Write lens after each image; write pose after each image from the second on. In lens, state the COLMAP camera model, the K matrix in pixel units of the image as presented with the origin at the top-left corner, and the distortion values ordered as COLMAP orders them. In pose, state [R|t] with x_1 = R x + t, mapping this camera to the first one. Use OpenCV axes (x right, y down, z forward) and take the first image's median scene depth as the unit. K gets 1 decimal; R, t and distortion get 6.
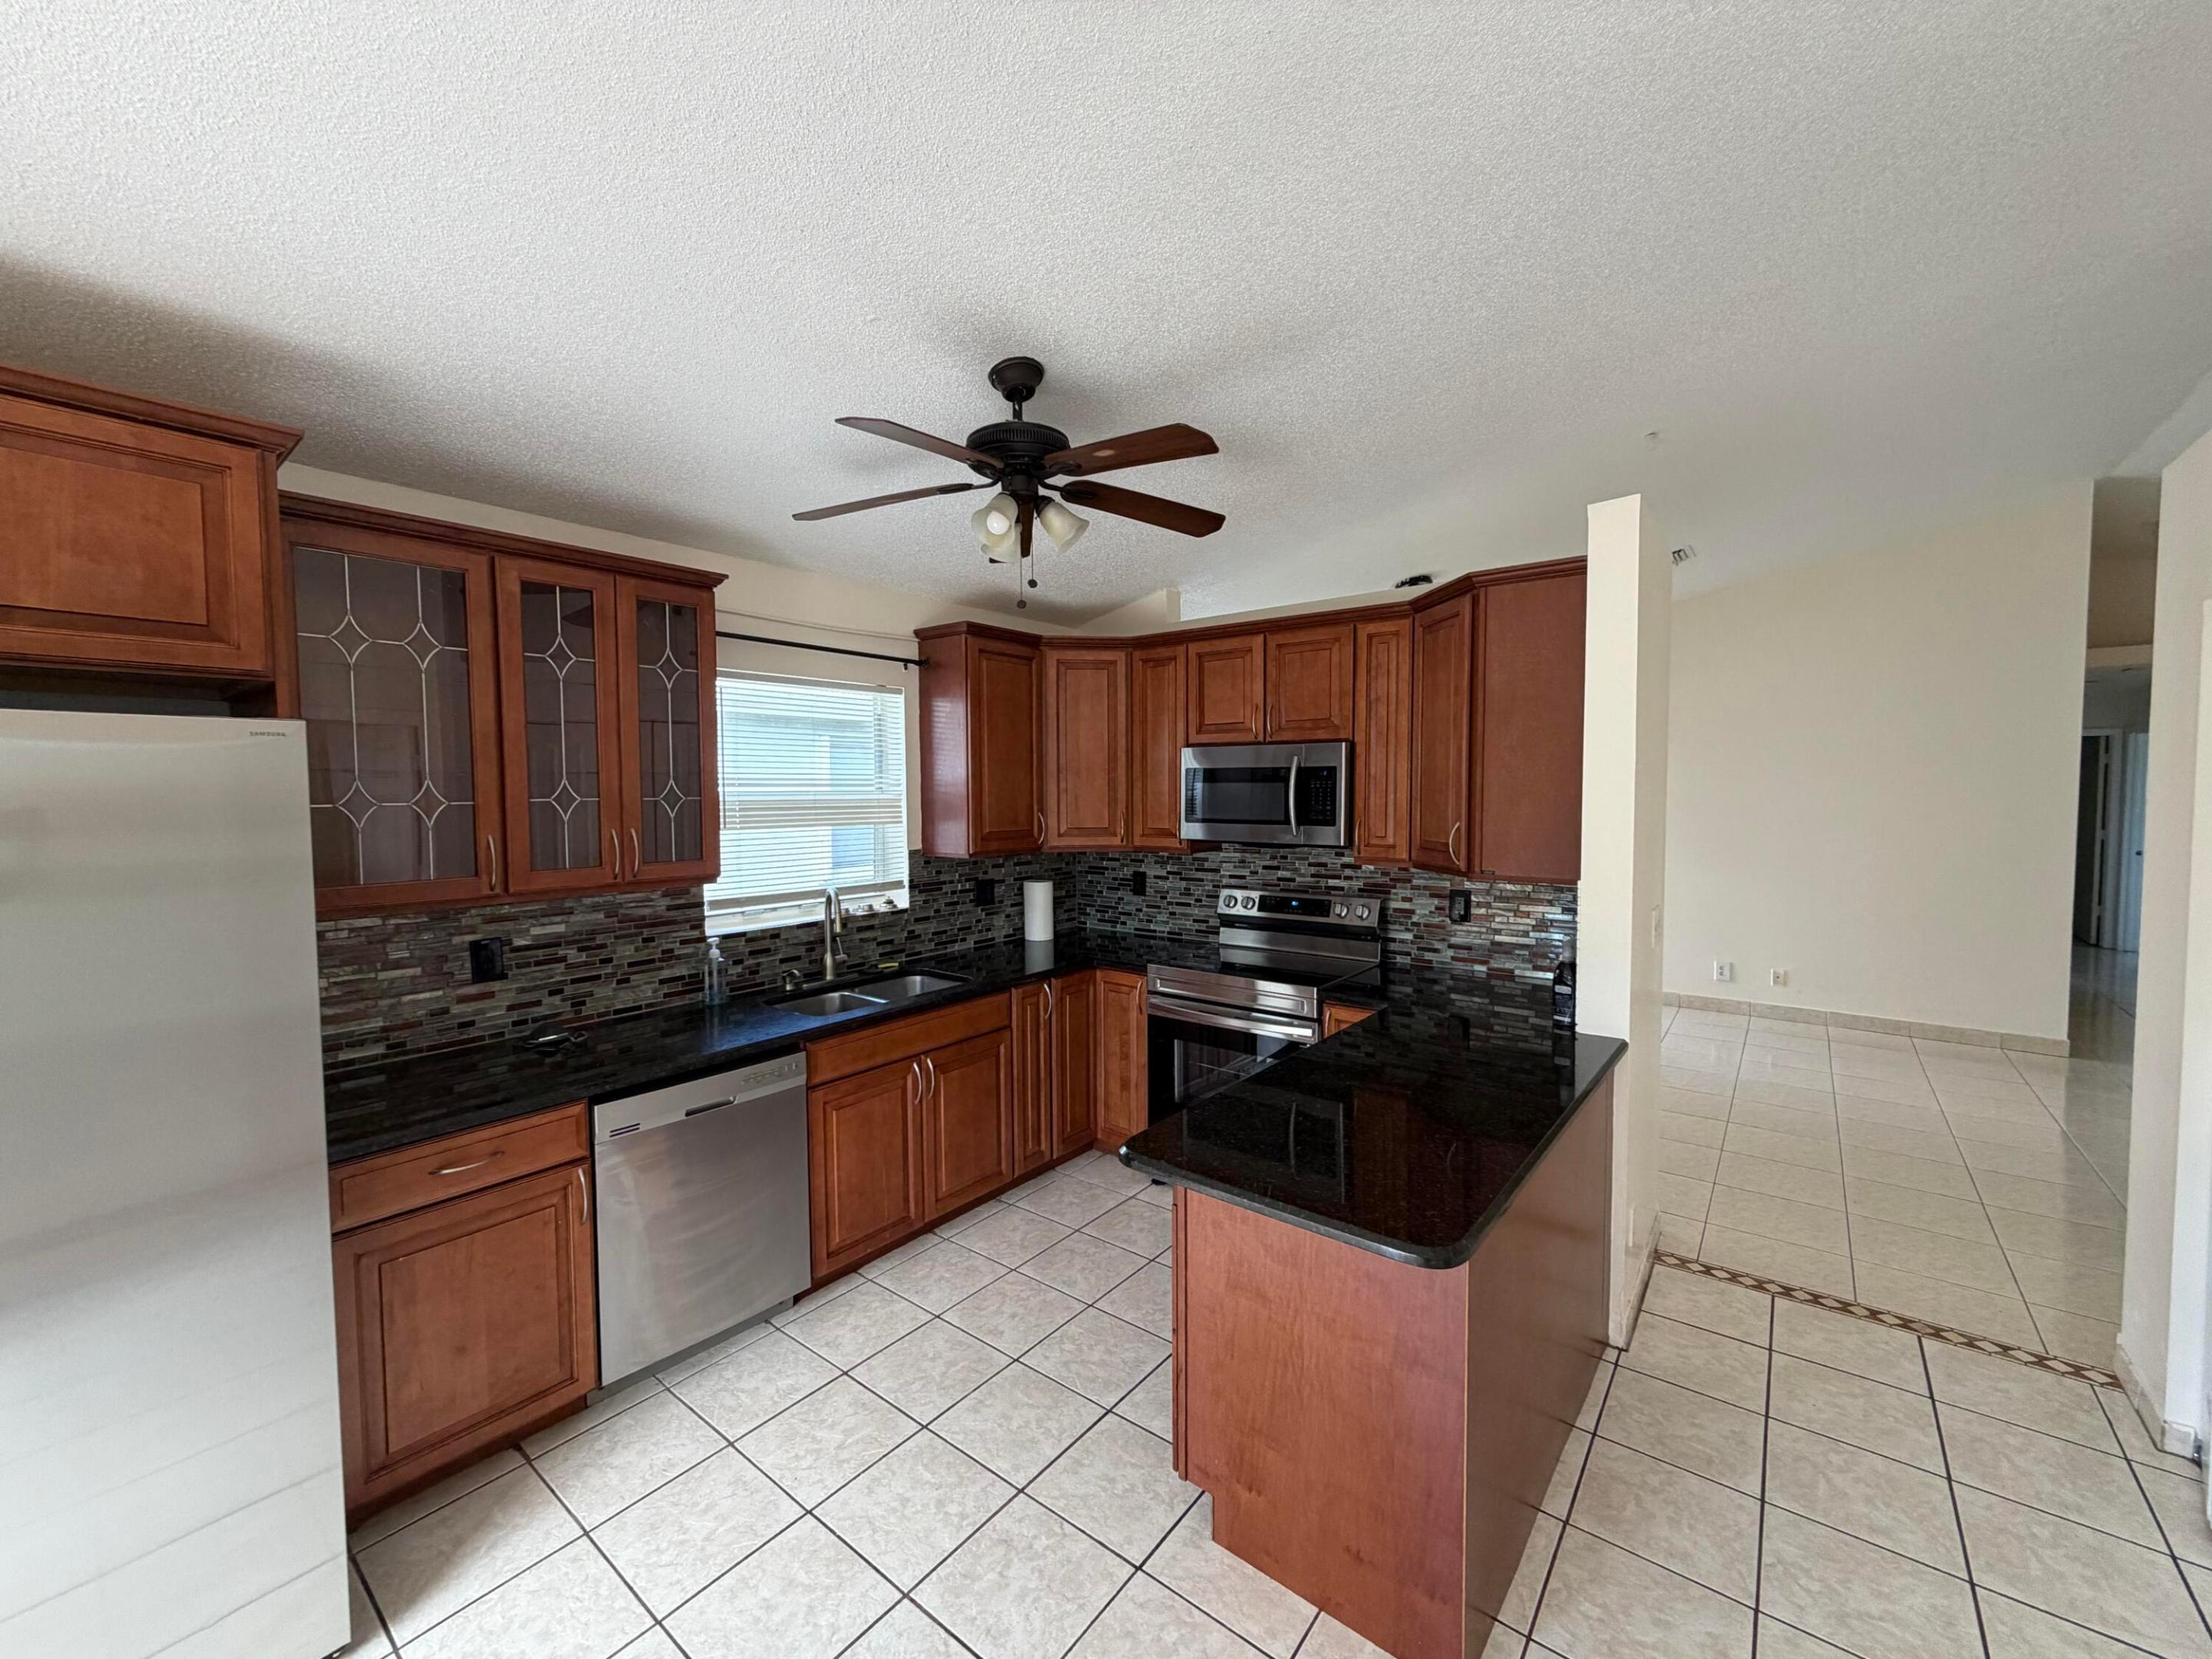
lens RADIAL K [[880.2, 0, 1097.9], [0, 880.2, 825.7], [0, 0, 1]] dist [-0.000466, -0.000212]
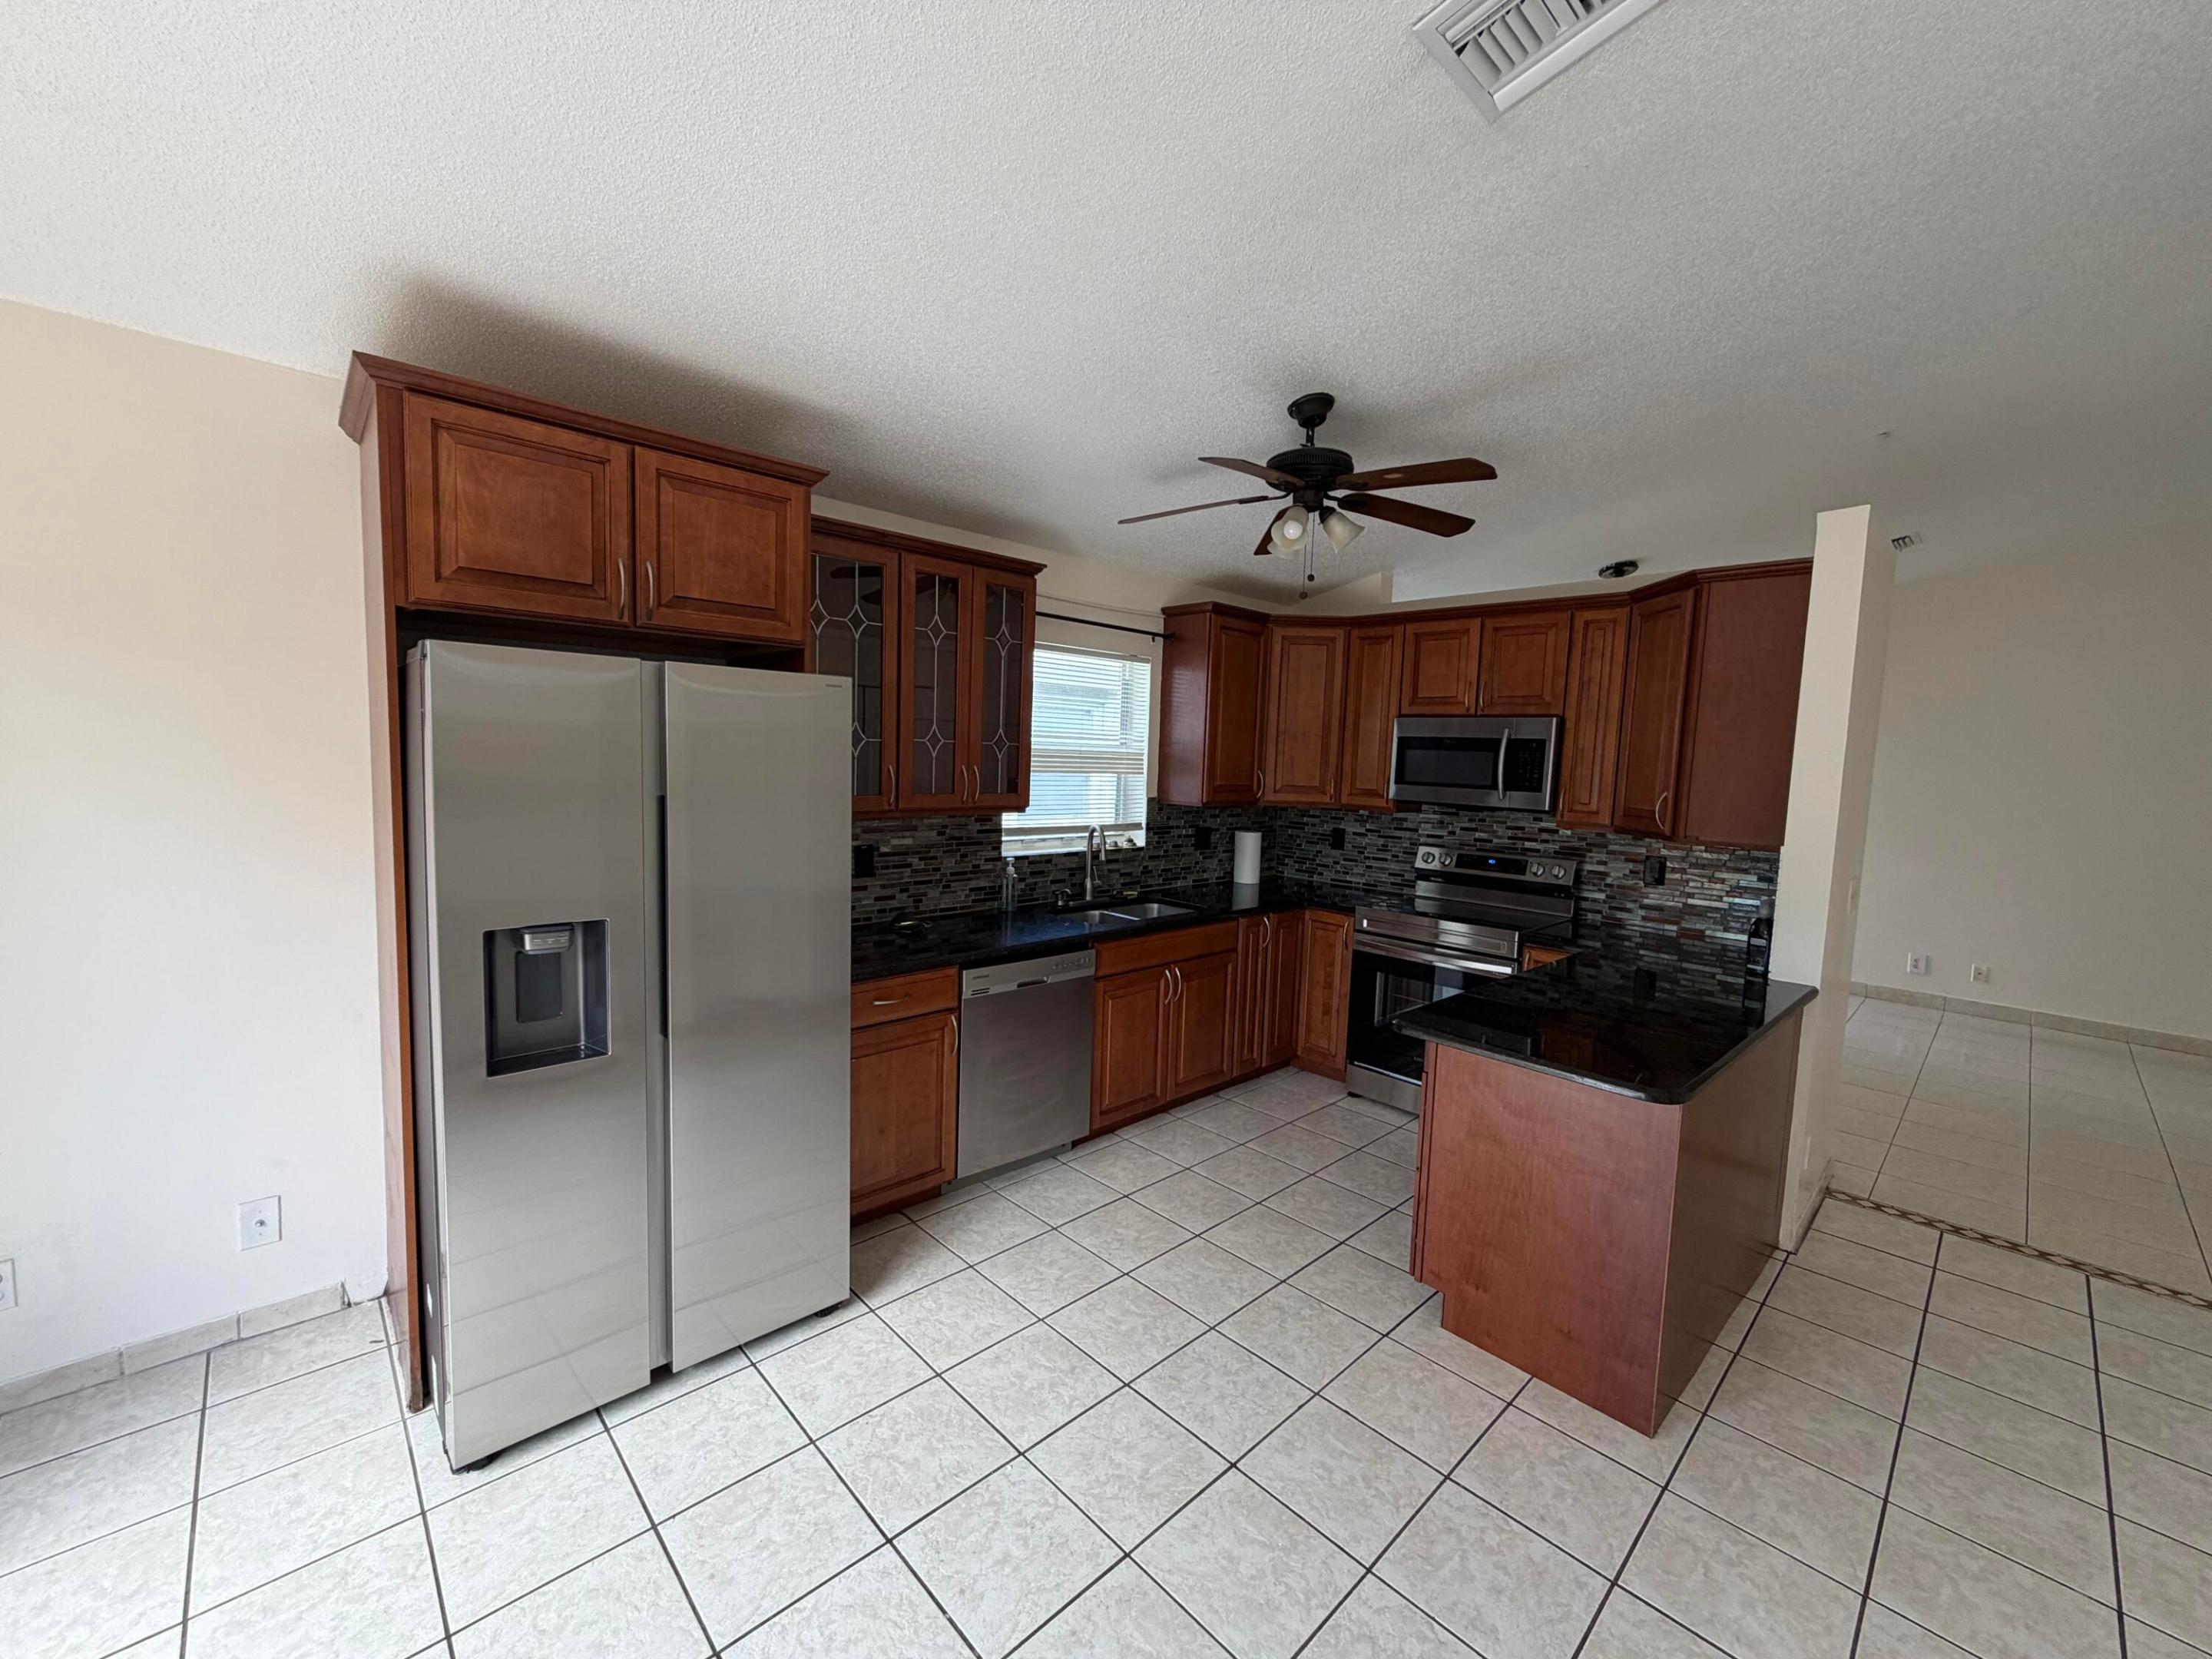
lens RADIAL K [[880.2, 0, 1097.8], [0, 880.2, 826.6], [0, 0, 1]] dist [-0.000466, -0.000212]
pose [[0.988761, 0.051837, -0.140233, -0.165578], [-0.046358, 0.998039, 0.042060, 0.029234], [0.142138, -0.035087, 0.989225, -0.244215]]
